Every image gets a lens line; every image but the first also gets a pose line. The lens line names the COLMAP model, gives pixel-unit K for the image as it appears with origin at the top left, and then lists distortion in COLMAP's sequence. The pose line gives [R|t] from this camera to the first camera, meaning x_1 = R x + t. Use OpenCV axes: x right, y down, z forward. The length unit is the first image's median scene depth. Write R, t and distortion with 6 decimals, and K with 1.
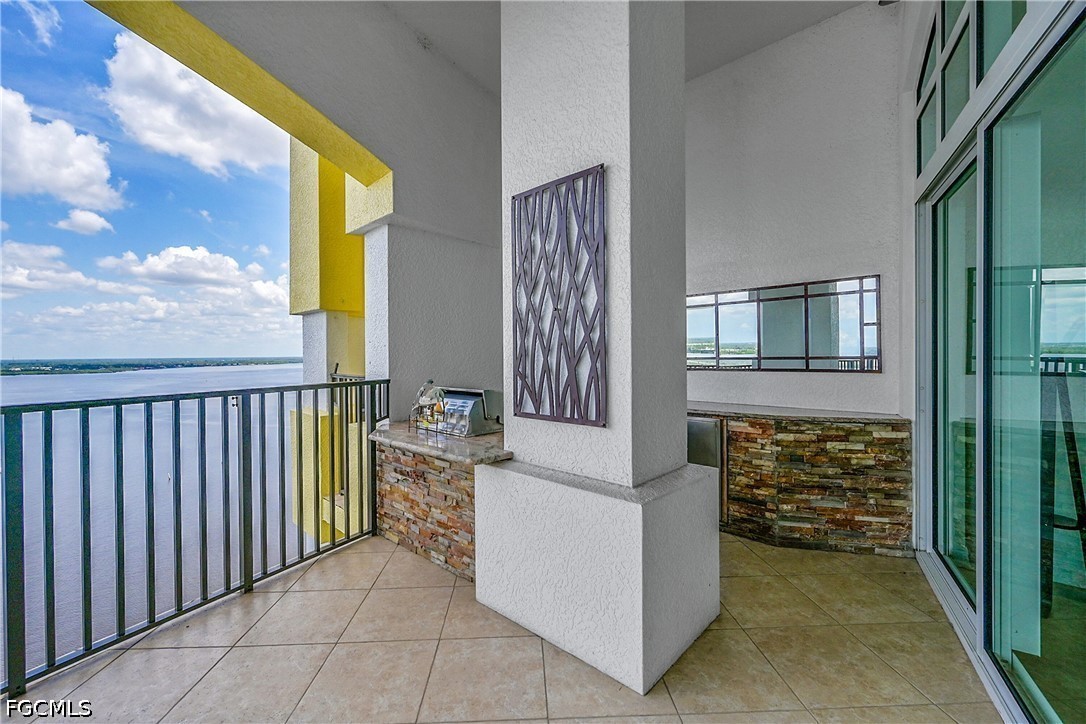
lens RADIAL K [[429.6, 0, 539.7], [0, 429.6, 357.4], [0, 0, 1]] dist [0.002110, 0.000200]
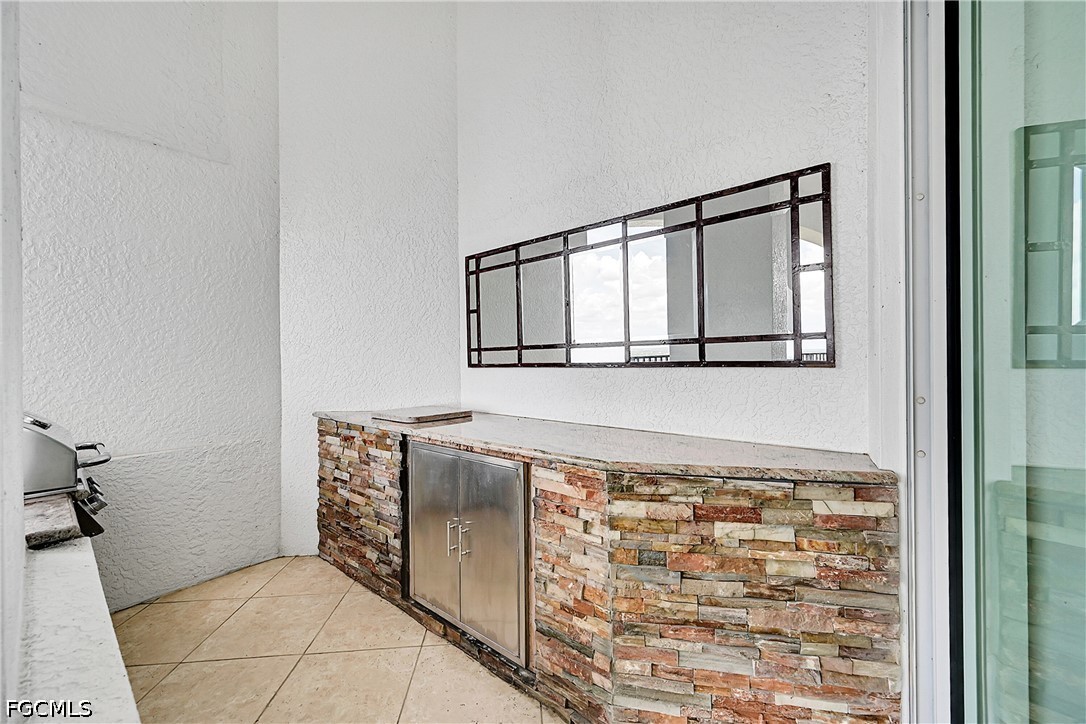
lens RADIAL K [[437.5, 0, 541.5], [0, 437.5, 357.9], [0, 0, 1]] dist [-0.000522, -0.000162]
pose [[0.998761, -0.003517, 0.049633, 0.472657], [0.003871, 0.999968, -0.007043, 0.030267], [-0.049607, 0.007226, 0.998743, 0.562857]]
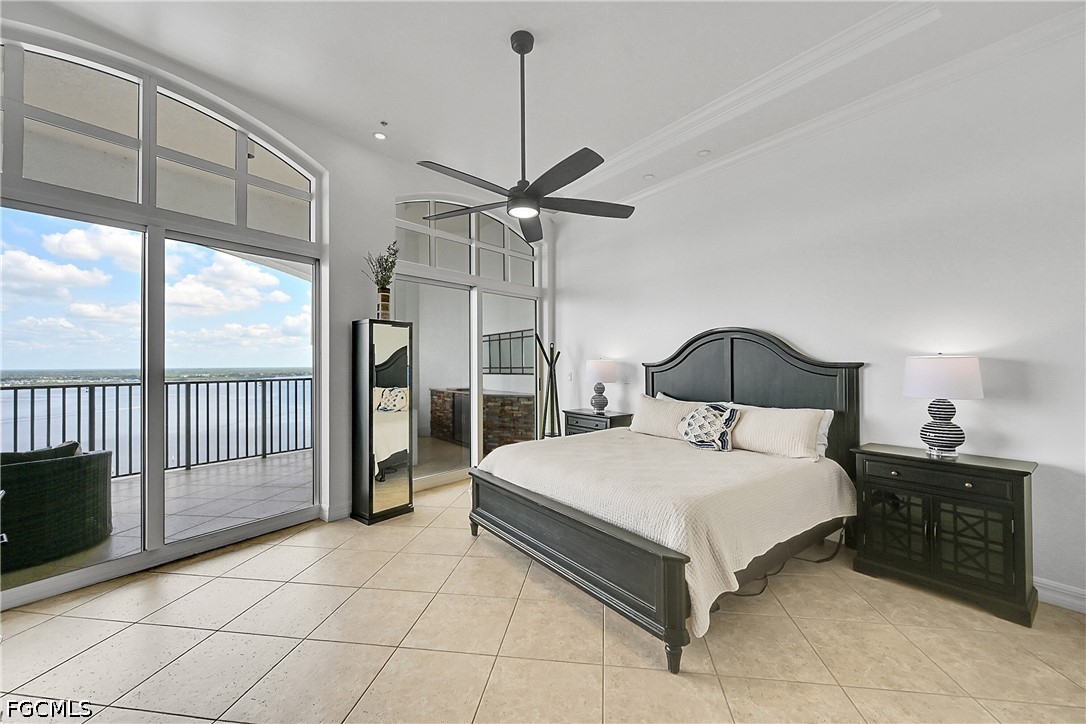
lens RADIAL K [[437.5, 0, 541.5], [0, 437.5, 357.9], [0, 0, 1]] dist [-0.000522, -0.000162]
pose [[0.985802, 0.001347, -0.167908, 1.235403], [-0.005111, 0.999745, -0.021989, -0.000730], [0.167836, 0.022536, 0.985557, -1.181120]]
